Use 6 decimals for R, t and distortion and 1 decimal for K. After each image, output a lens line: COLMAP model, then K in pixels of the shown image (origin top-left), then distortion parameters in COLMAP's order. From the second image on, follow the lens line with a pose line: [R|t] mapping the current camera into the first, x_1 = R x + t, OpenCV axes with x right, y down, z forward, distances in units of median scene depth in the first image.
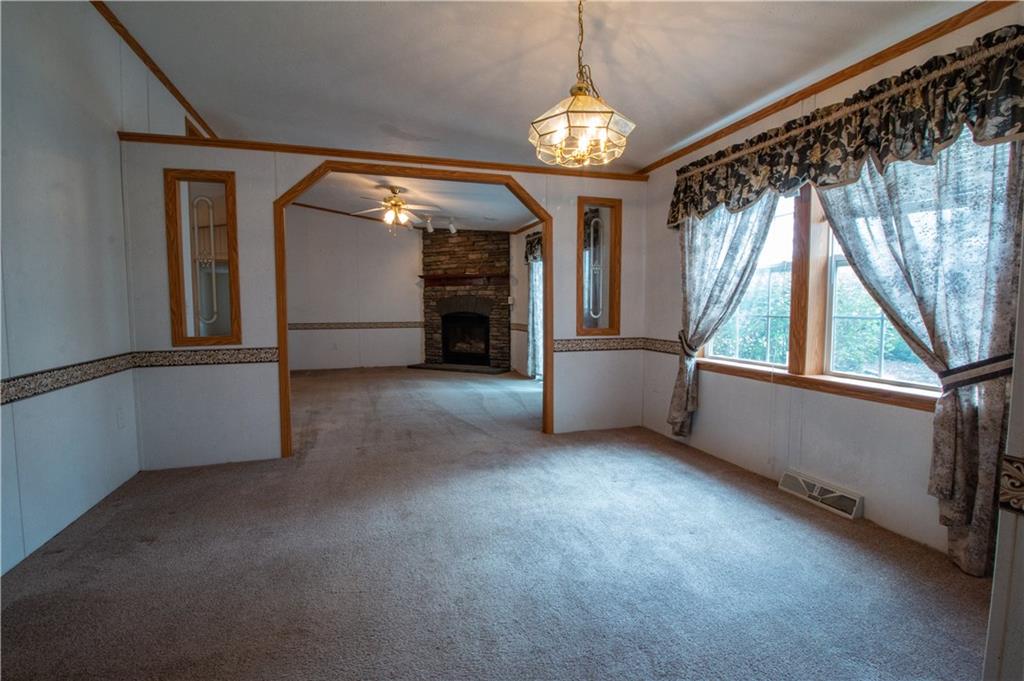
lens RADIAL K [[479.2, 0, 508.2], [0, 479.2, 338.9], [0, 0, 1]] dist [-0.007419, -0.003461]
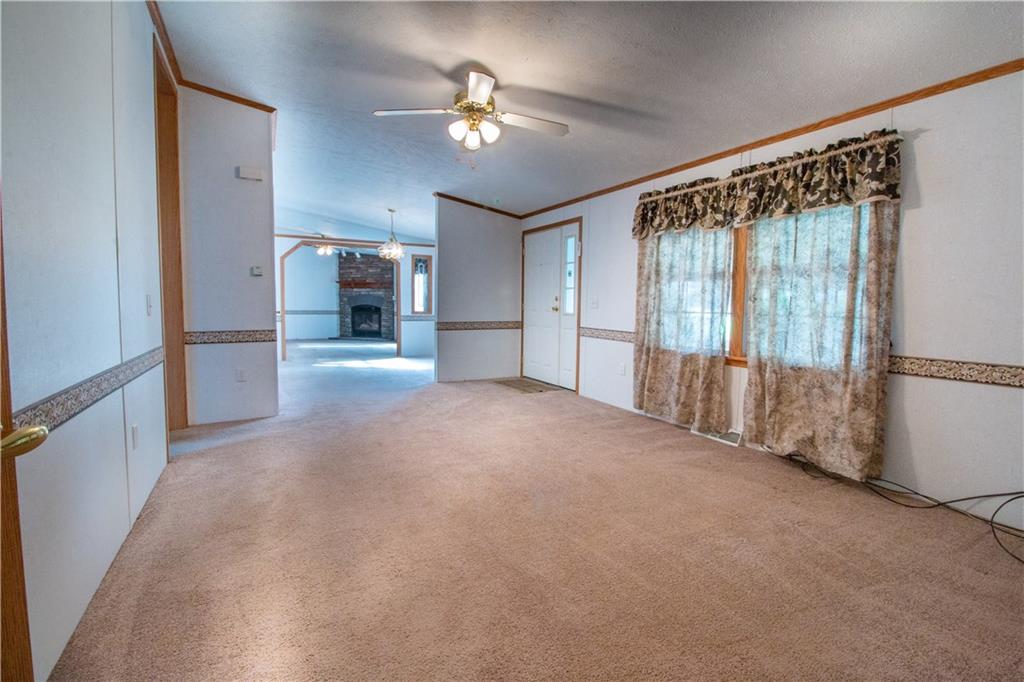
lens RADIAL K [[479.2, 0, 513.9], [0, 479.2, 340.7], [0, 0, 1]] dist [-0.007419, -0.003461]
pose [[0.982171, 0.004173, 0.187941, 0.097007], [-0.005115, 0.999977, 0.004528, 0.055542], [-0.187918, -0.005409, 0.982170, -0.684396]]
